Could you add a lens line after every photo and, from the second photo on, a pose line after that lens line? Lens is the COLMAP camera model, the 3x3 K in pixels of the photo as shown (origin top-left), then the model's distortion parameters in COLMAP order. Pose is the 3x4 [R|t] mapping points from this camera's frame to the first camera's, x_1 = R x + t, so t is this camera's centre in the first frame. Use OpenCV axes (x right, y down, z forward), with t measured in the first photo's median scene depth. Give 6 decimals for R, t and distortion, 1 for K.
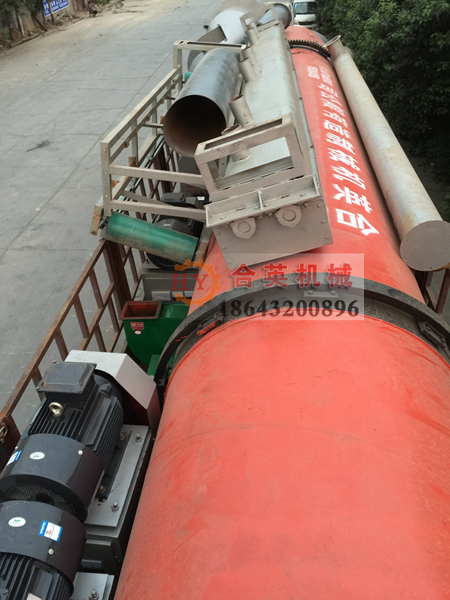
lens RADIAL K [[504.9, 0, 224.7], [0, 504.9, 285.8], [0, 0, 1]] dist [0.075062, -0.088352]
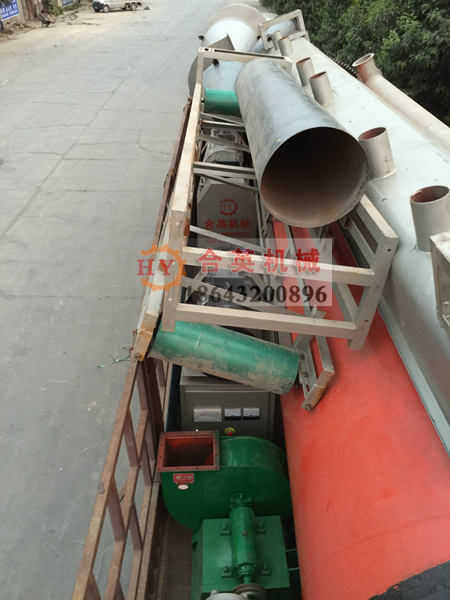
lens RADIAL K [[504.9, 0, 224.7], [0, 504.9, 285.8], [0, 0, 1]] dist [0.075062, -0.088352]
pose [[0.995076, 0.002282, 0.099085, -0.051543], [0.000886, 0.999490, -0.031924, -0.039391], [-0.099107, 0.031854, 0.994567, 0.098117]]
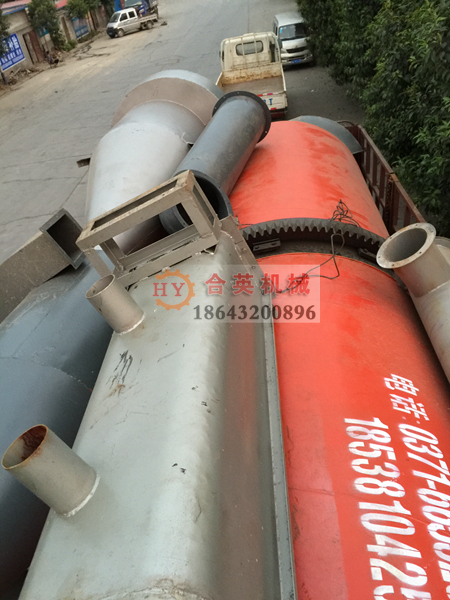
lens RADIAL K [[504.9, 0, 224.7], [0, 504.9, 285.8], [0, 0, 1]] dist [0.075062, -0.088352]
pose [[0.992947, -0.114022, -0.032493, 0.054746], [0.113050, 0.993126, -0.030343, -0.232137], [0.035730, 0.026455, 0.999011, 0.353052]]
